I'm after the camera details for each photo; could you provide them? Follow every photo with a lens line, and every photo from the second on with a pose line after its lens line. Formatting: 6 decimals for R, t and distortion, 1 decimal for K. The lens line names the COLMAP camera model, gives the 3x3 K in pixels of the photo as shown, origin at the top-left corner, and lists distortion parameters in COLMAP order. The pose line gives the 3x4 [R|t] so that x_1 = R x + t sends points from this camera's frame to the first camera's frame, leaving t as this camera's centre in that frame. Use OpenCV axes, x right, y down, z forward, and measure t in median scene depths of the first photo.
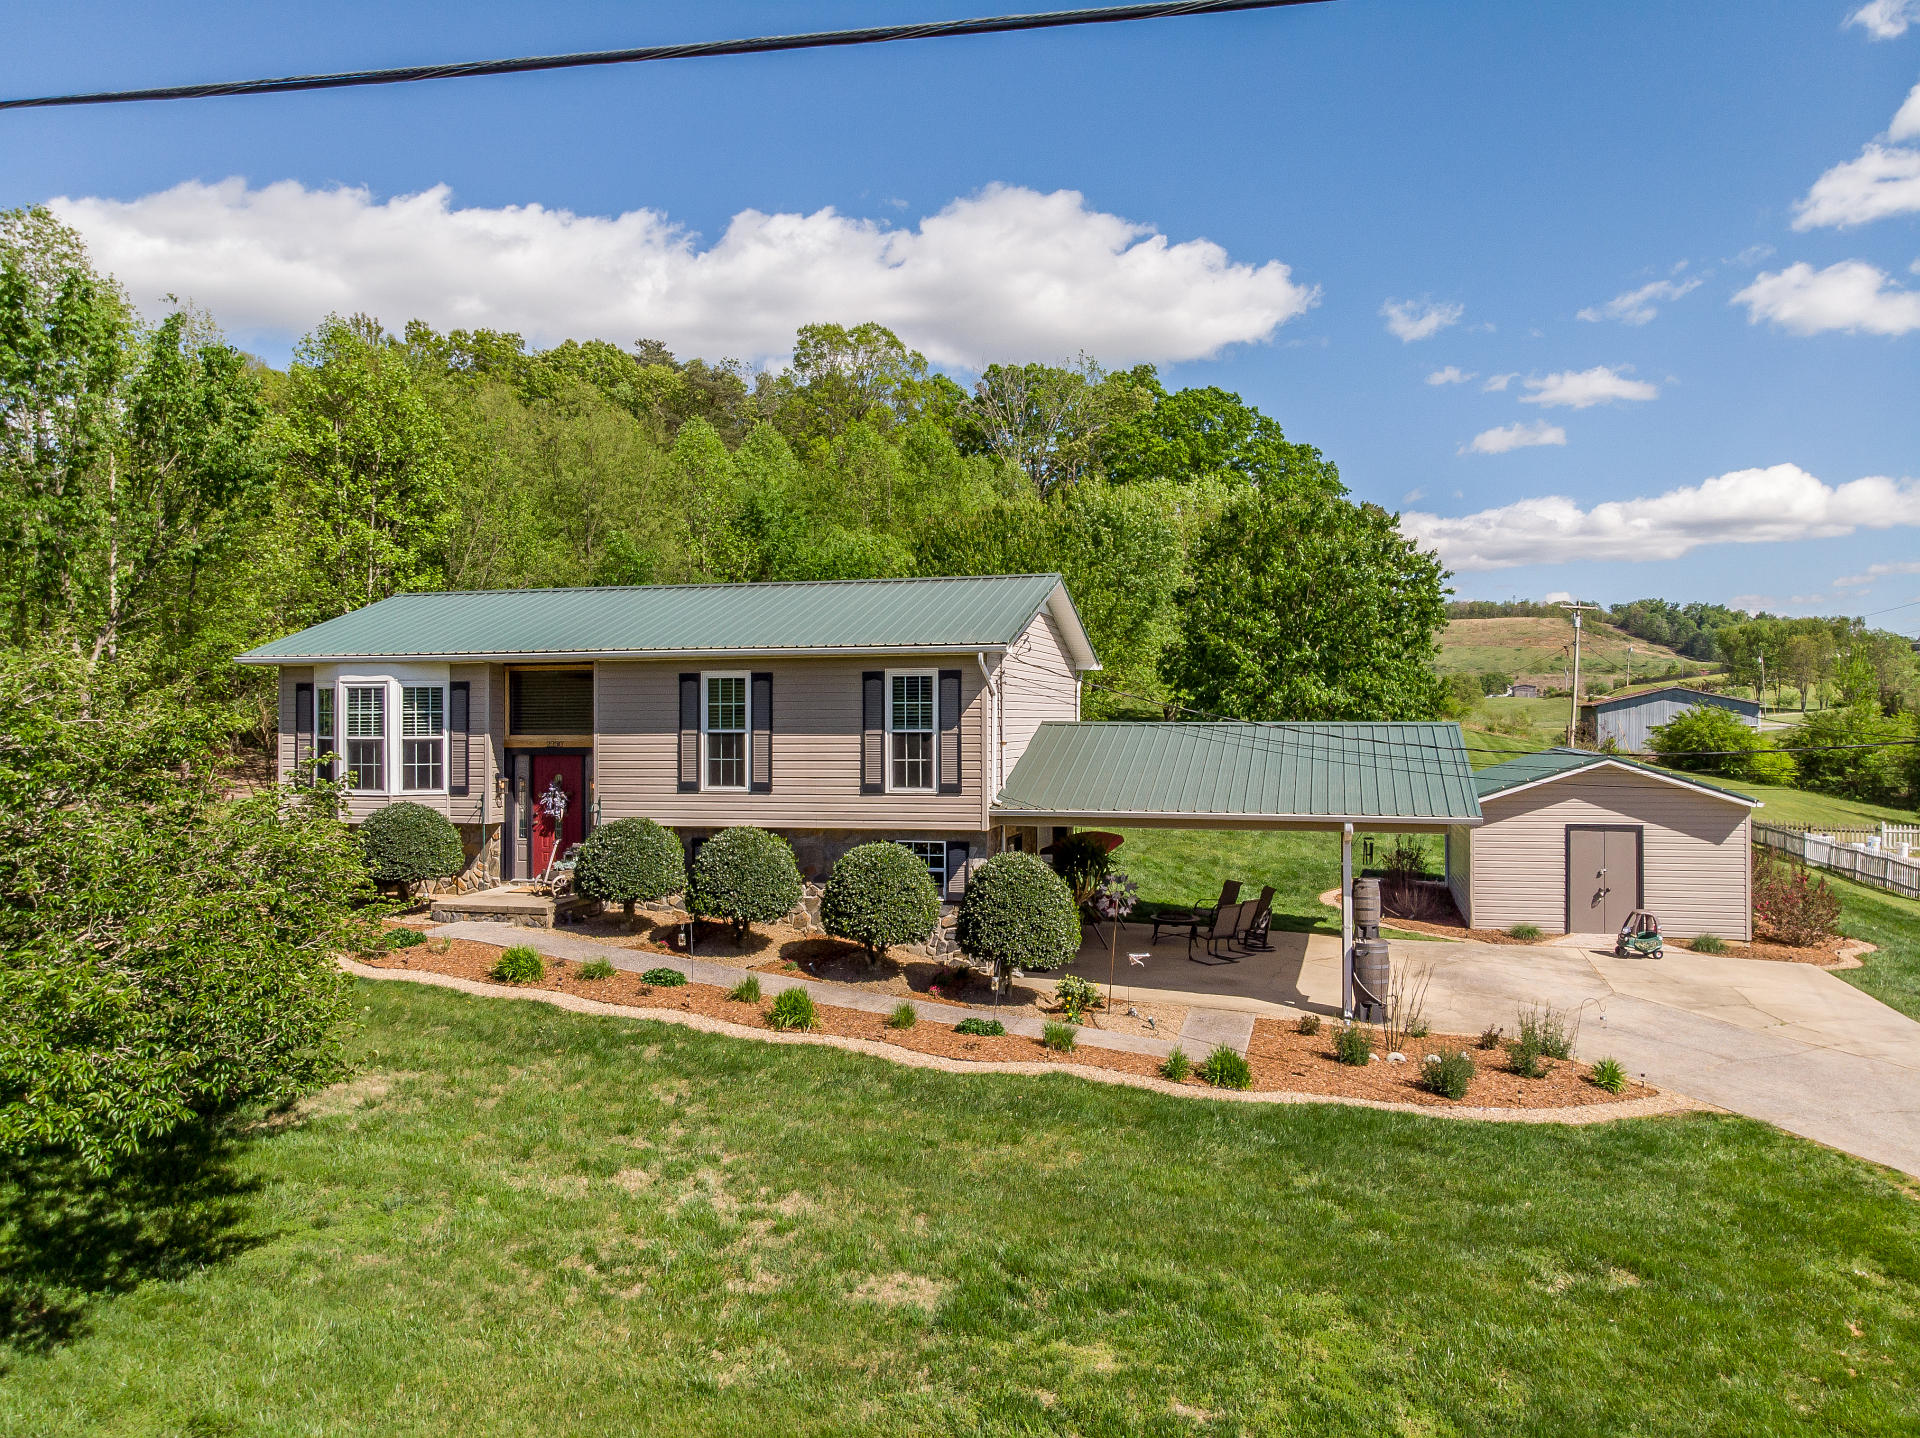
lens RADIAL K [[1423.7, 0, 970.2], [0, 1423.7, 709.3], [0, 0, 1]] dist [-0.005427, 0.009572]
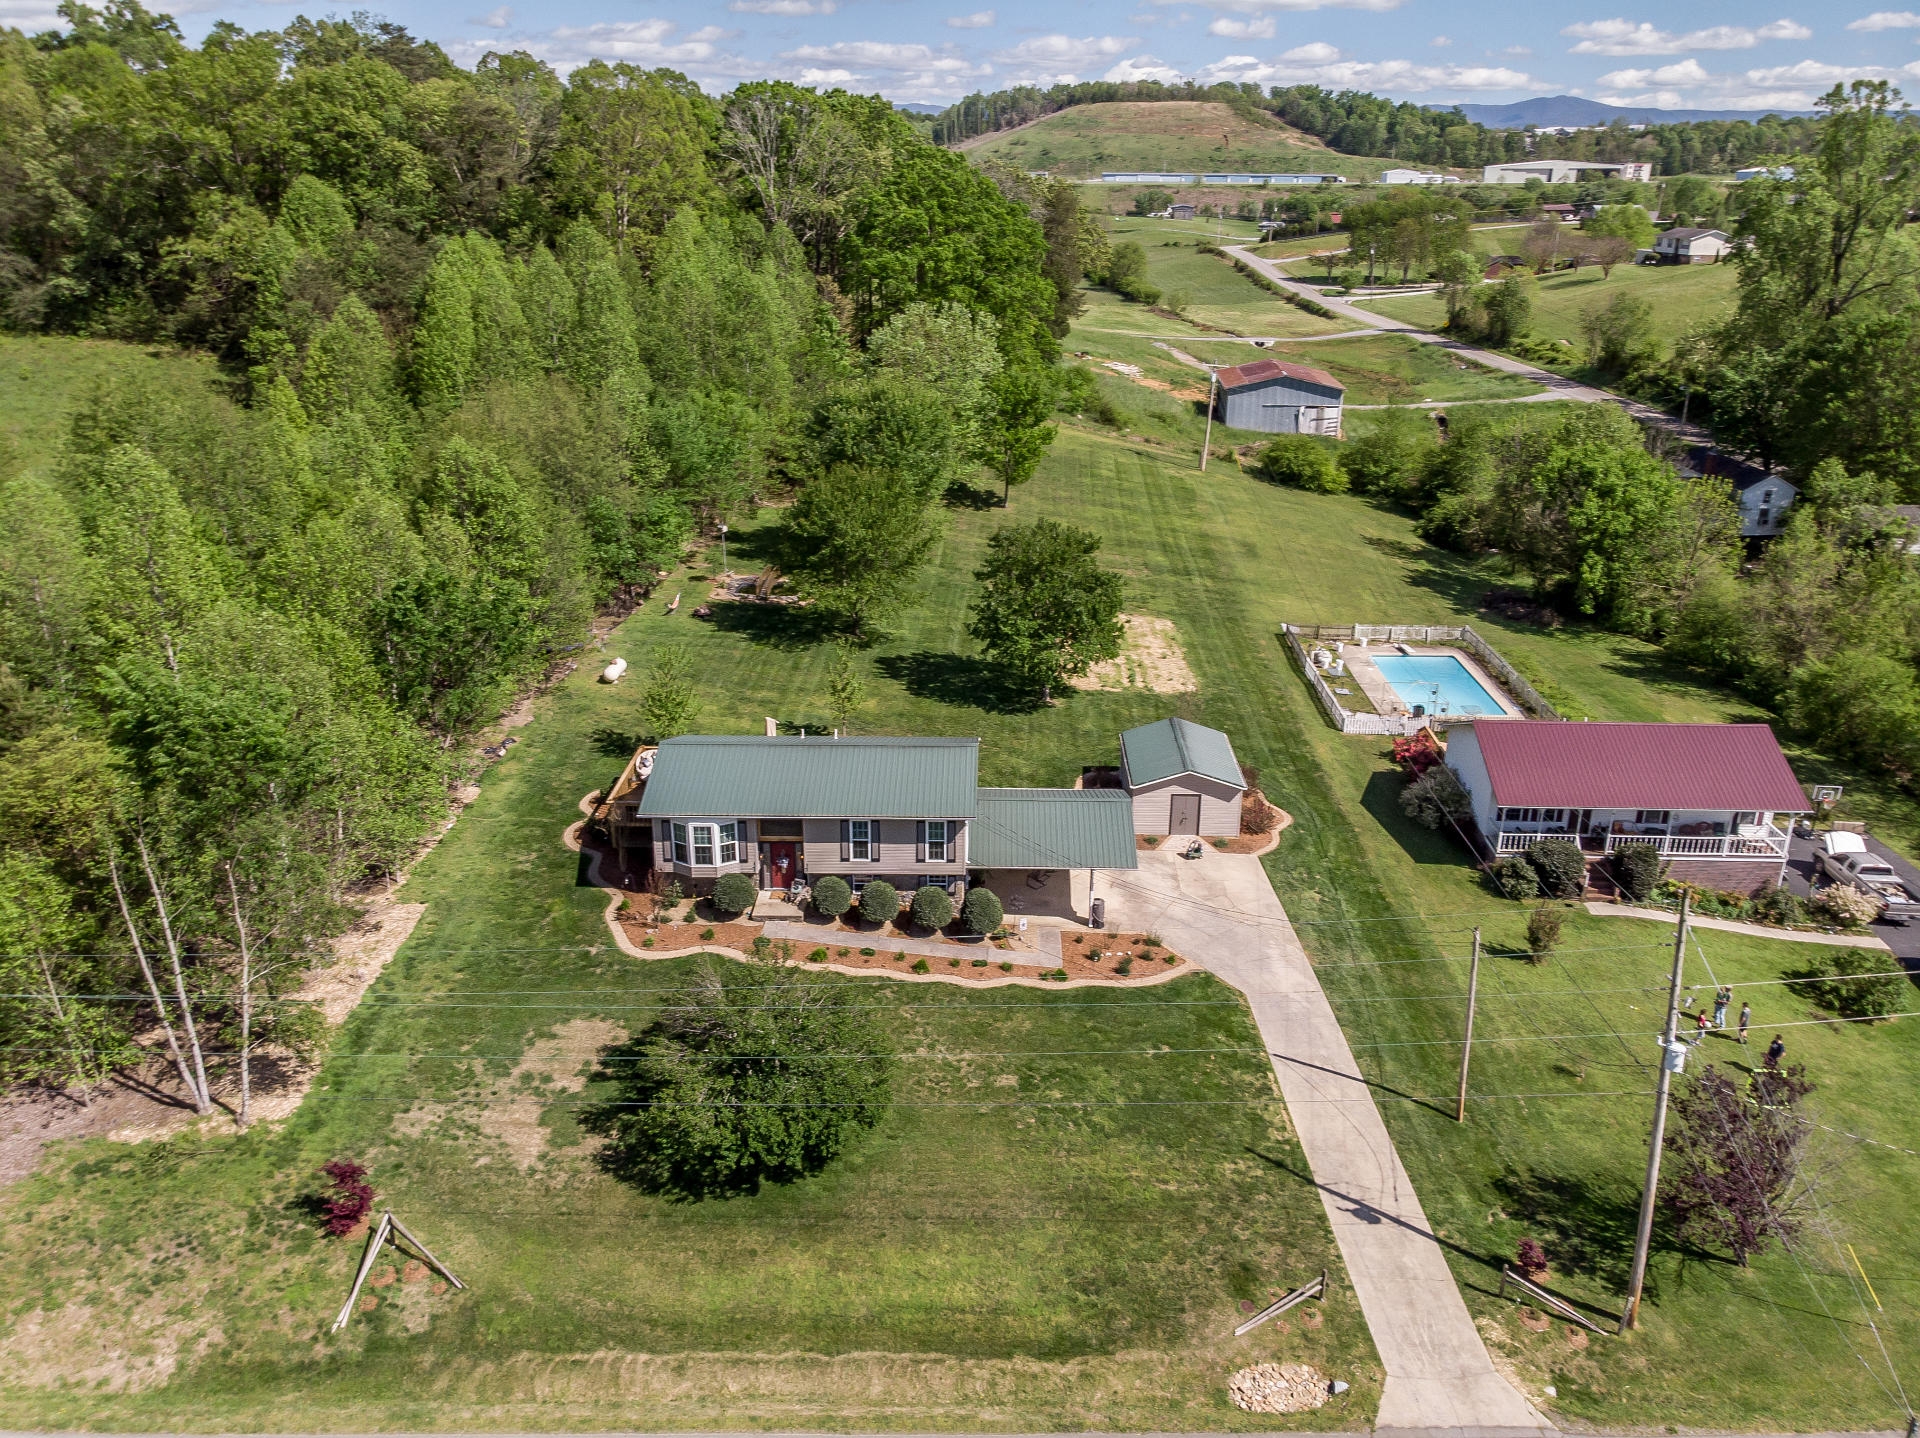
lens RADIAL K [[1432.9, 0, 960.0], [0, 1432.9, 719.0], [0, 0, 1]] dist [-0.004750, 0.029370]
pose [[0.974768, -0.081090, 0.207971, -0.491561], [-0.002352, 0.927900, 0.372823, -1.096907], [-0.223208, -0.363905, 0.904296, -1.233934]]
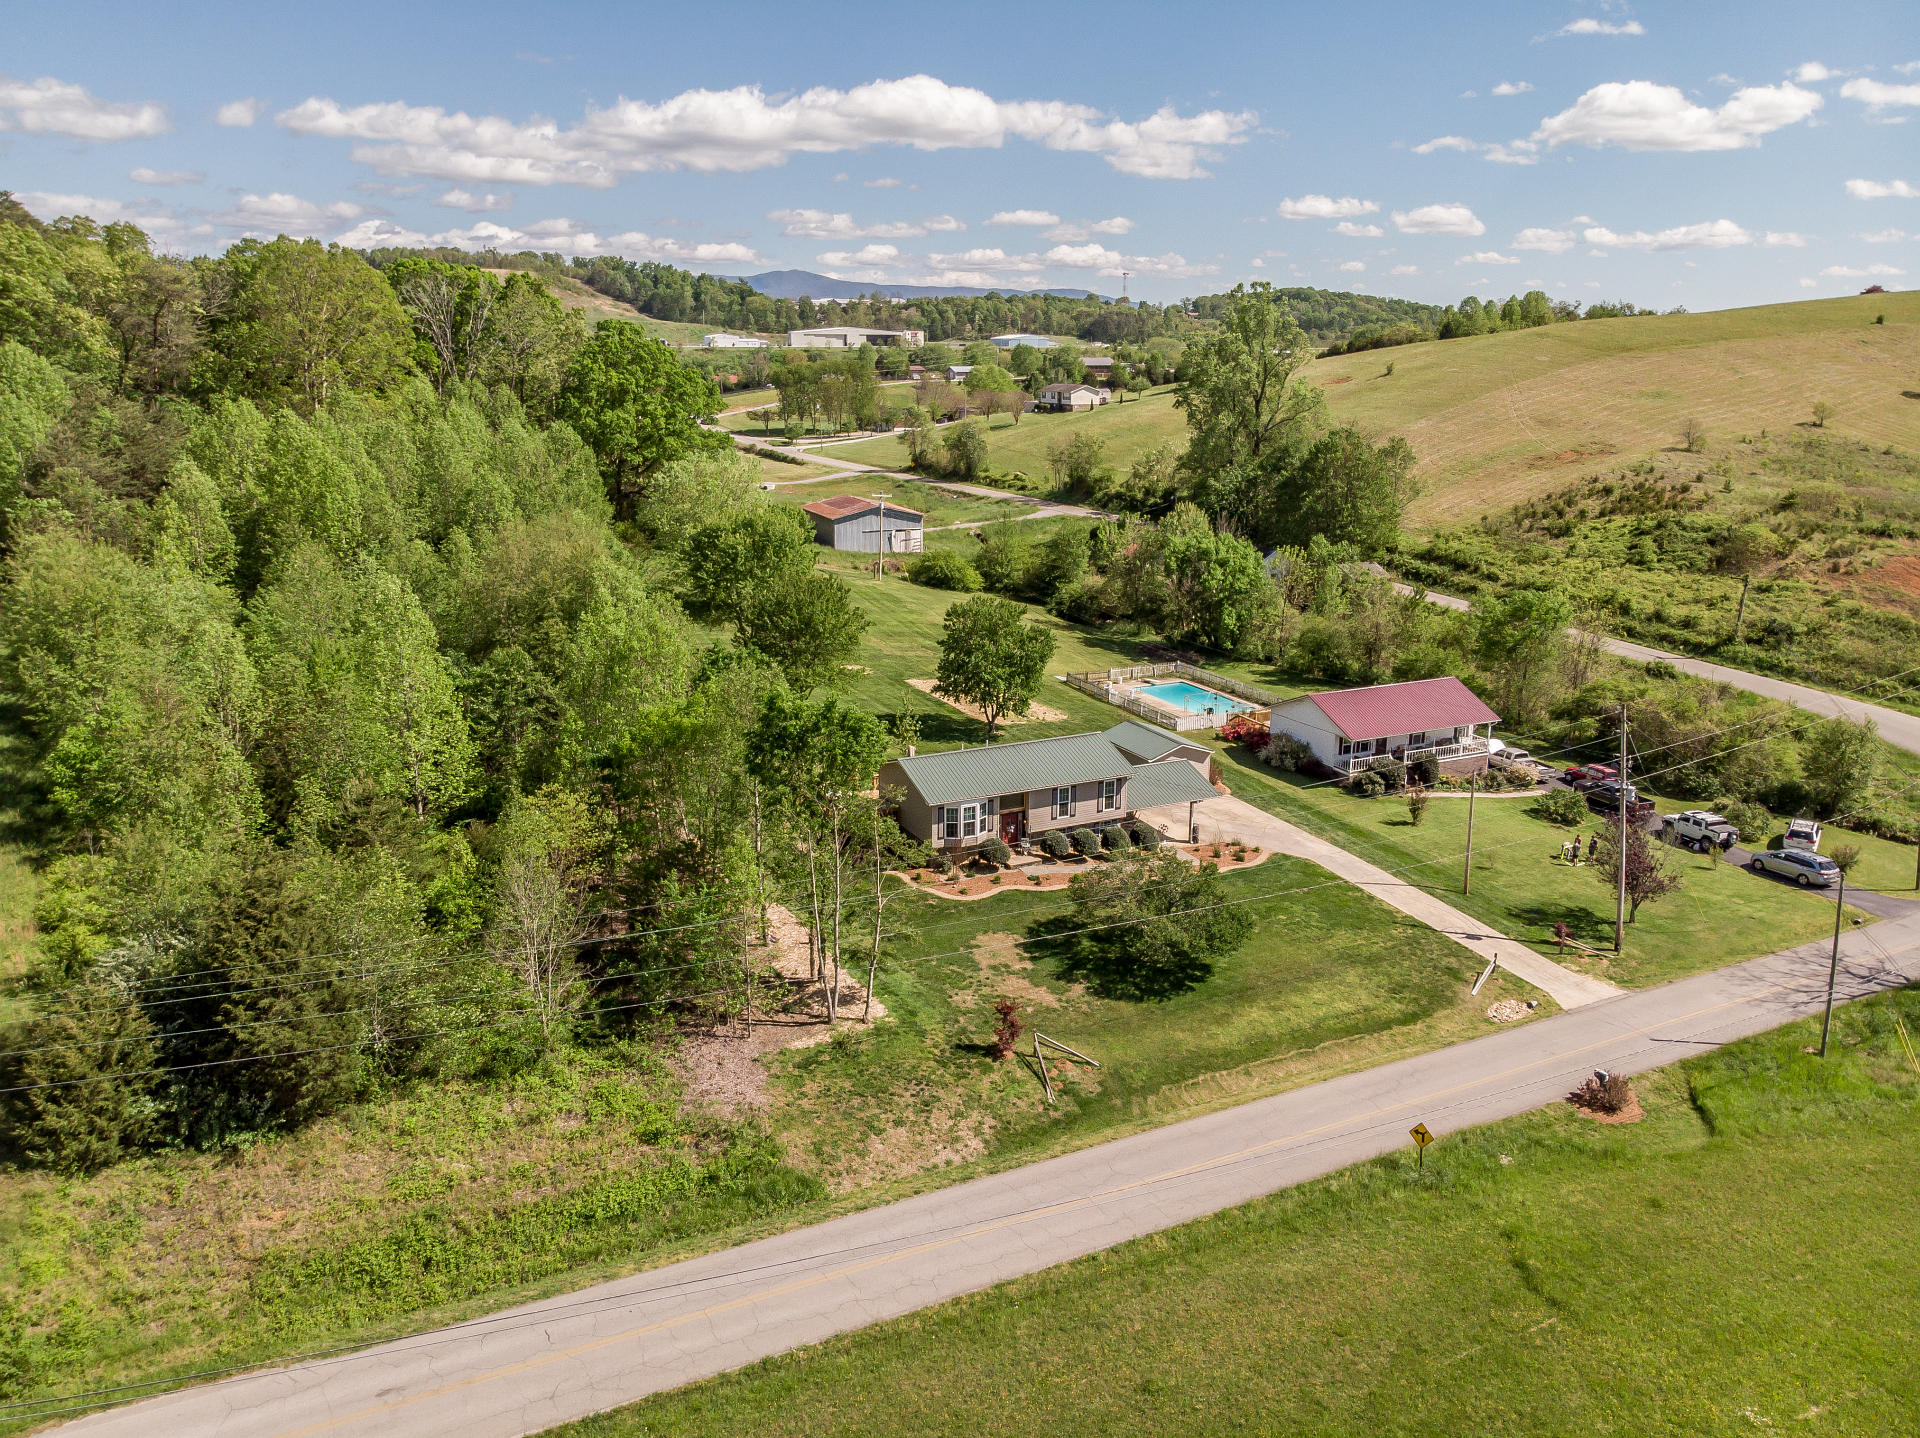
lens RADIAL K [[1465.2, 0, 938.0], [0, 1465.2, 719.3], [0, 0, 1]] dist [0.046337, -0.006927]
pose [[0.761082, -0.165273, 0.627248, -2.622872], [-0.010412, 0.963758, 0.266574, -1.137714], [-0.648573, -0.209416, 0.731778, -1.436437]]
